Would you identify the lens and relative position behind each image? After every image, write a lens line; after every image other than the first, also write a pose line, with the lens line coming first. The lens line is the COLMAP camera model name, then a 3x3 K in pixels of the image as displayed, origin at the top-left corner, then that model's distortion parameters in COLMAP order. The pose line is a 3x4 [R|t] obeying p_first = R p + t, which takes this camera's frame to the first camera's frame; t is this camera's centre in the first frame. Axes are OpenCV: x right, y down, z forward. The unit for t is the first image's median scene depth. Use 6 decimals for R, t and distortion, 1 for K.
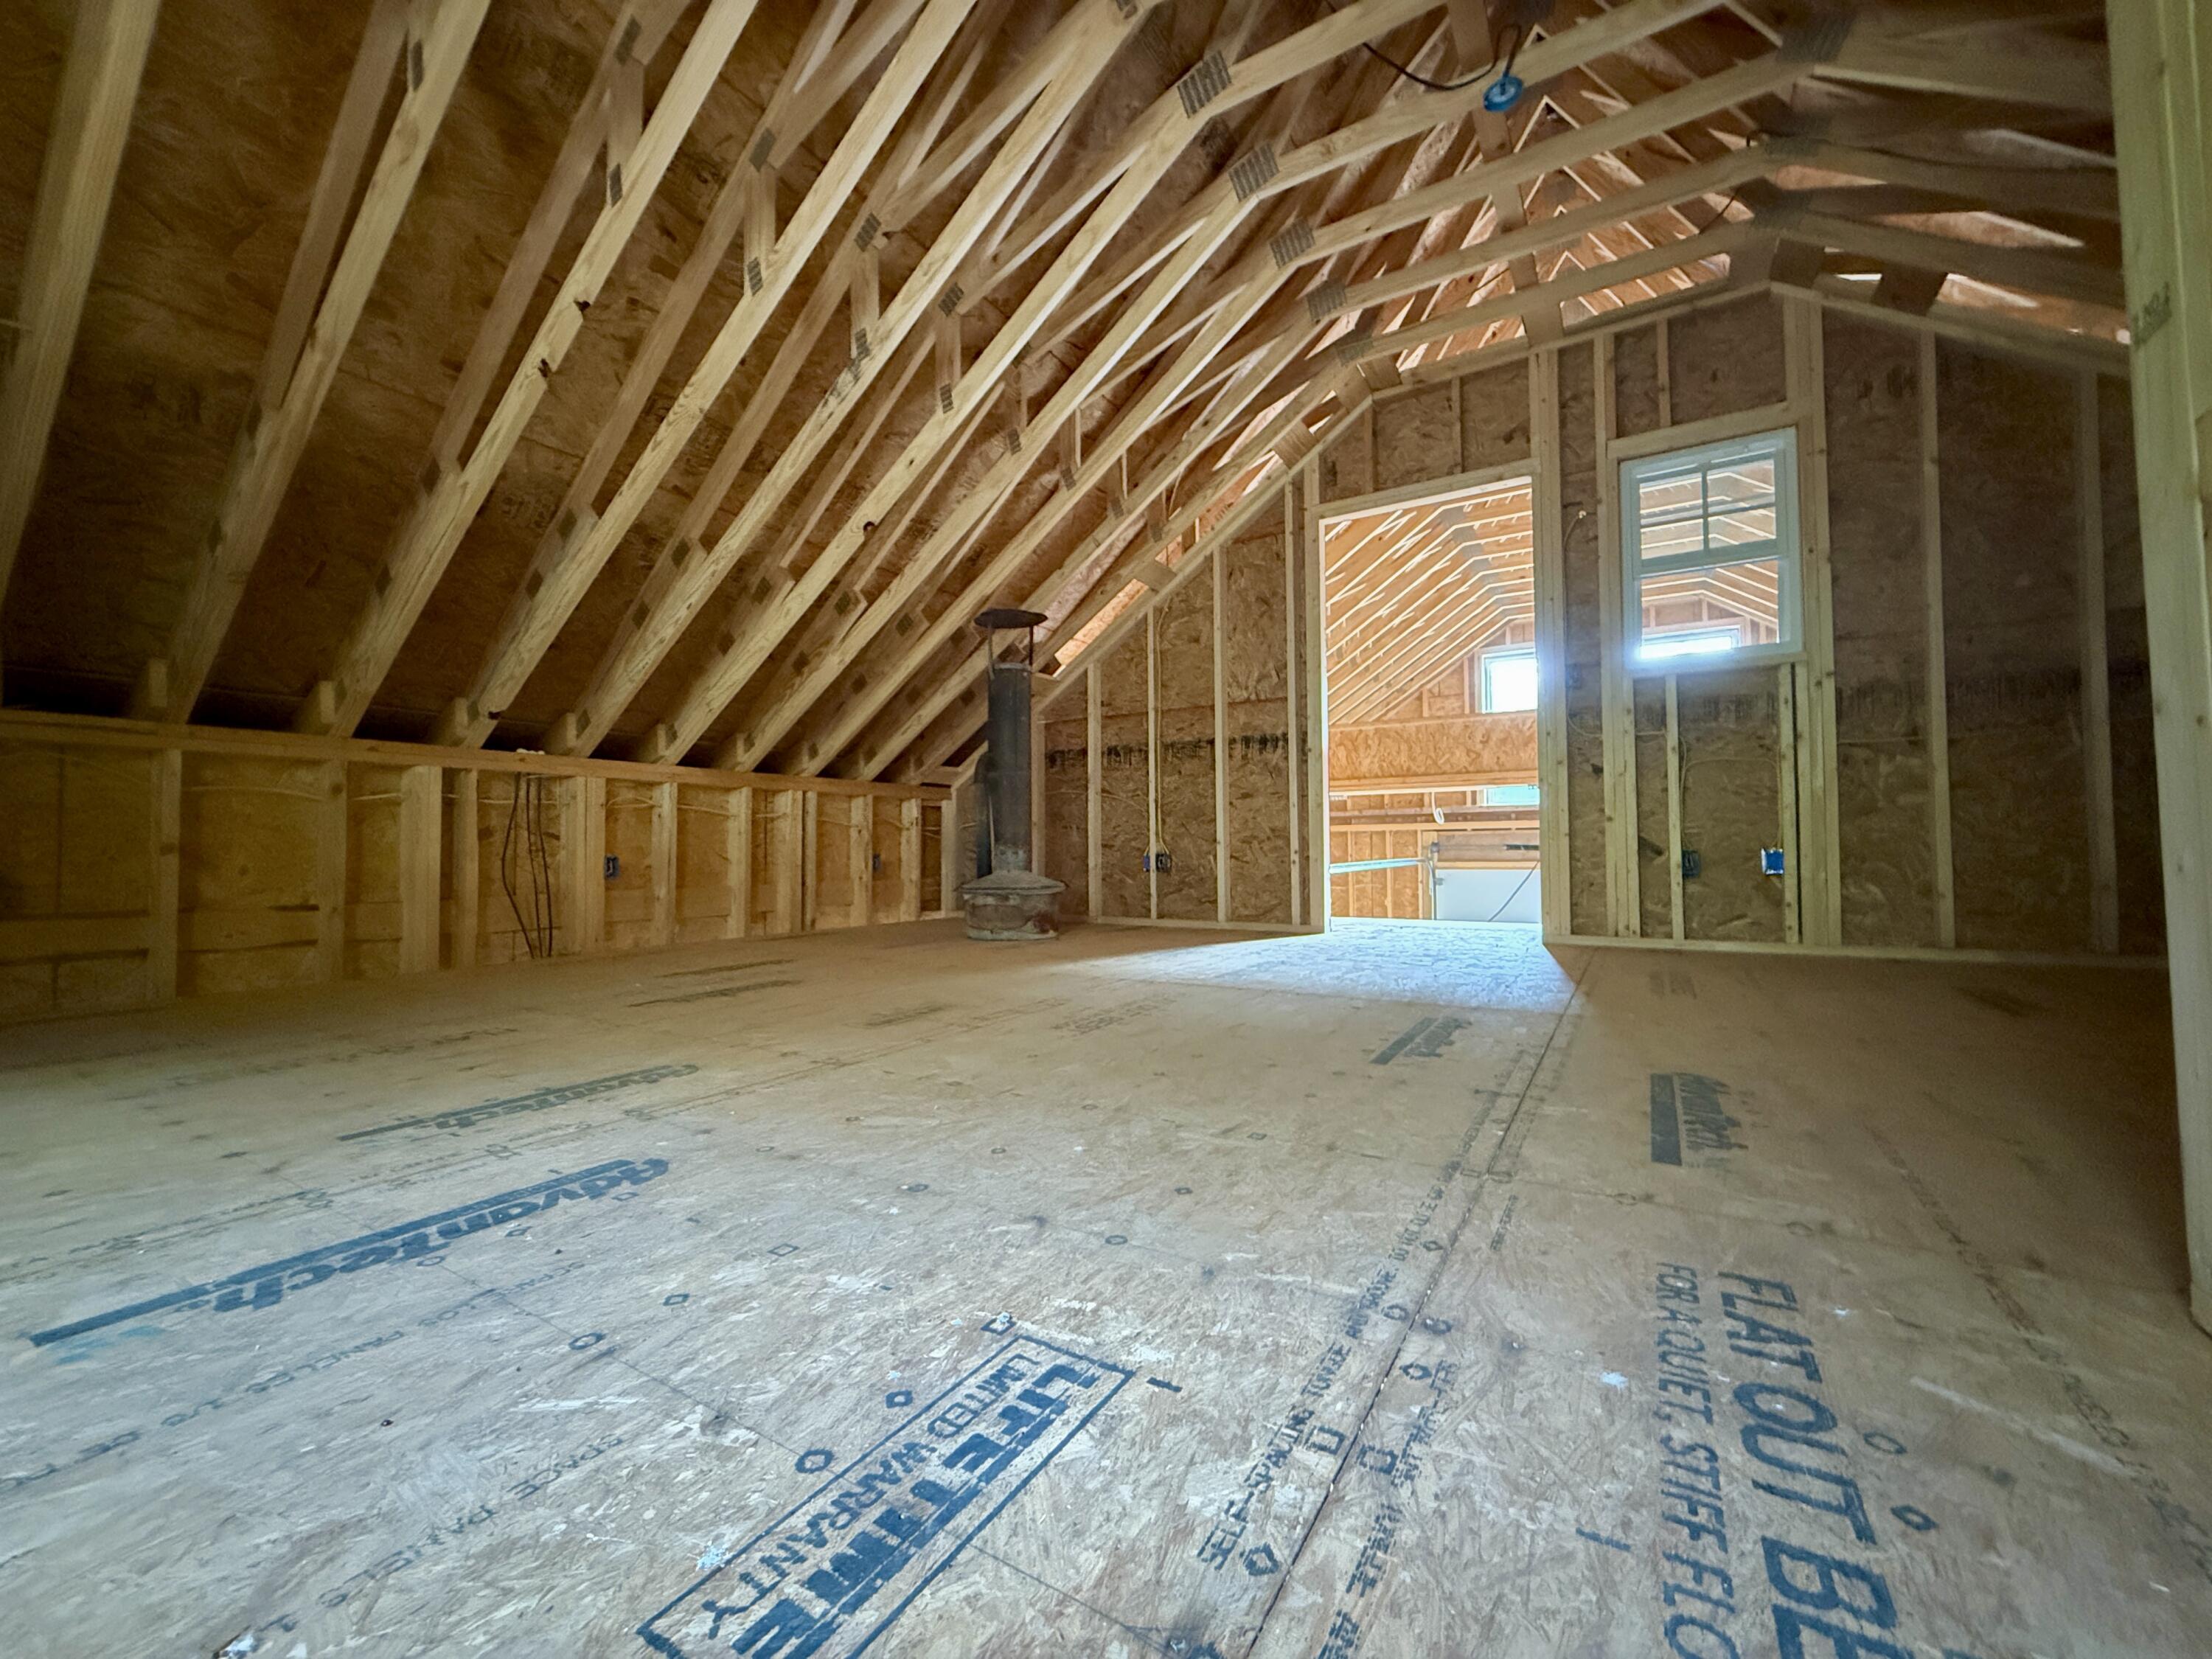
lens RADIAL K [[882.8, 0, 1103.0], [0, 882.8, 824.5], [0, 0, 1]] dist [-0.001537, 0.000014]
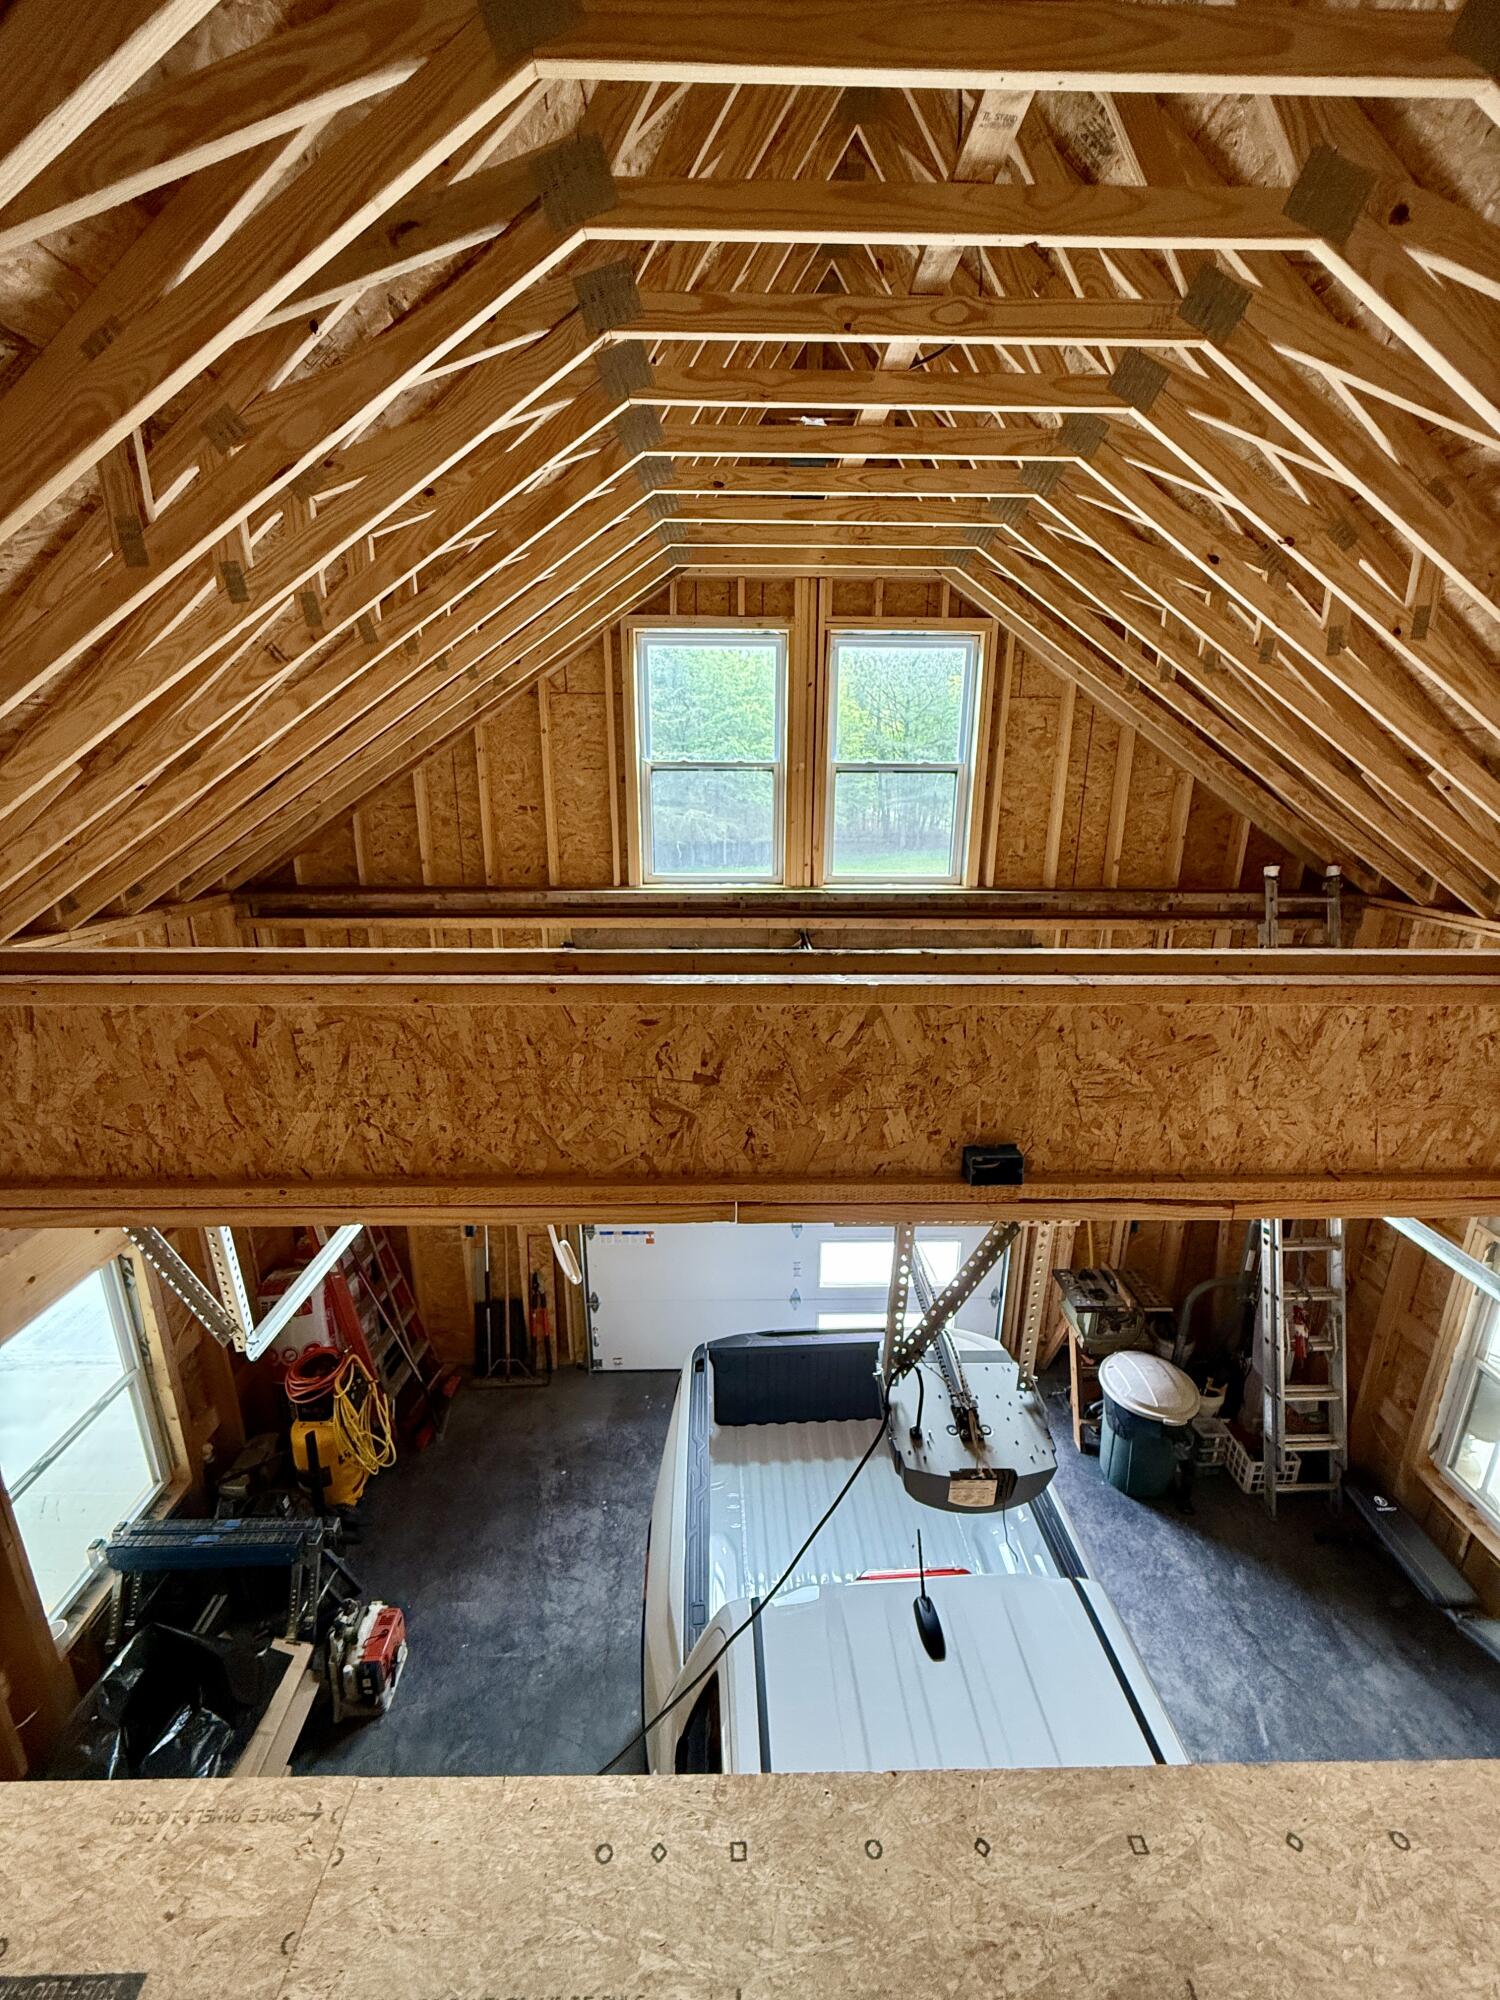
lens RADIAL K [[798.2, 0, 745.7], [0, 798.2, 998.4], [0, 0, 1]] dist [-0.001537, 0.000014]
pose [[0.843255, -0.130246, 0.521495, 0.203009], [-0.036546, 0.954061, 0.297376, -0.129773], [-0.536270, -0.269823, 0.799756, 0.518855]]
